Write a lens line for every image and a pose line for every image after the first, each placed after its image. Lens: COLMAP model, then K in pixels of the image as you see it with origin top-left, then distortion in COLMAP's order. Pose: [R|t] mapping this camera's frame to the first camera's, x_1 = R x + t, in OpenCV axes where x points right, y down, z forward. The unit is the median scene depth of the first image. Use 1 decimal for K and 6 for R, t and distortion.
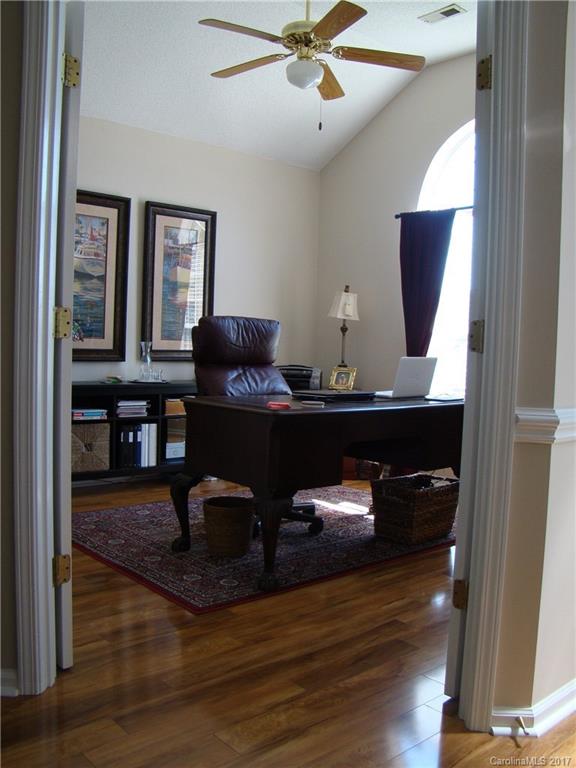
lens RADIAL K [[706.7, 0, 288.0], [0, 706.7, 384.0], [0, 0, 1]] dist [-0.139591, 0.015441]
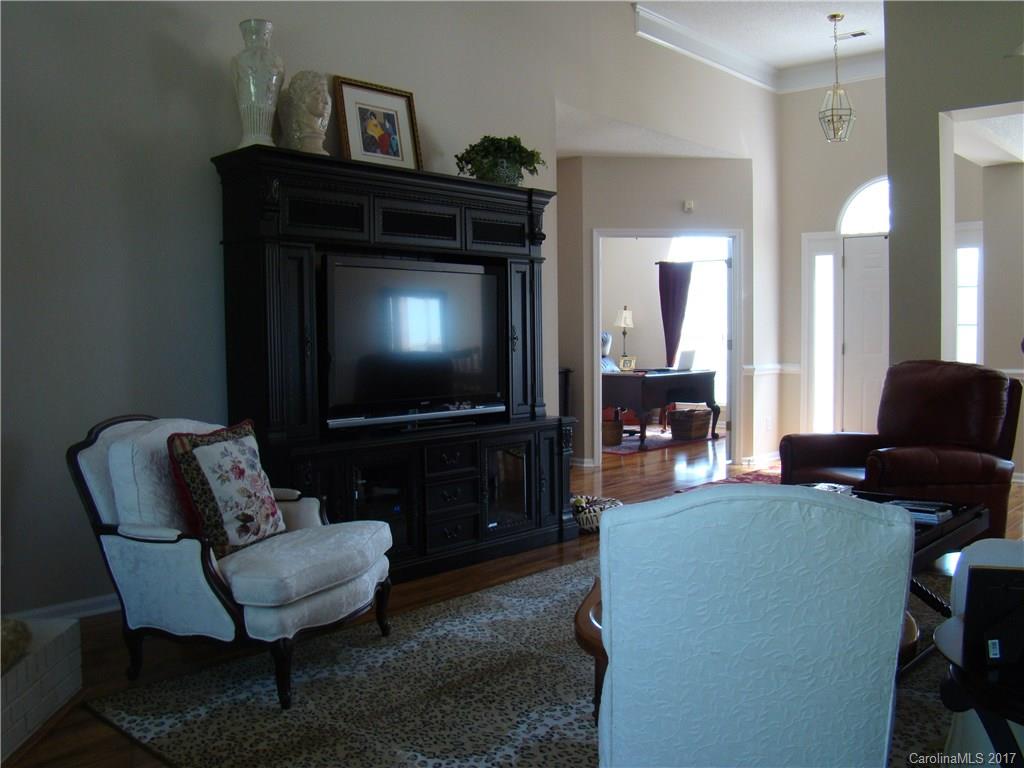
lens RADIAL K [[942.2, 0, 512.0], [0, 942.2, 384.0], [0, 0, 1]] dist [-0.139591, 0.015441]
pose [[0.992698, -0.047044, 0.111075, -0.598361], [0.046996, 0.998890, 0.003055, 0.027343], [-0.111095, 0.002187, 0.993807, -1.566547]]
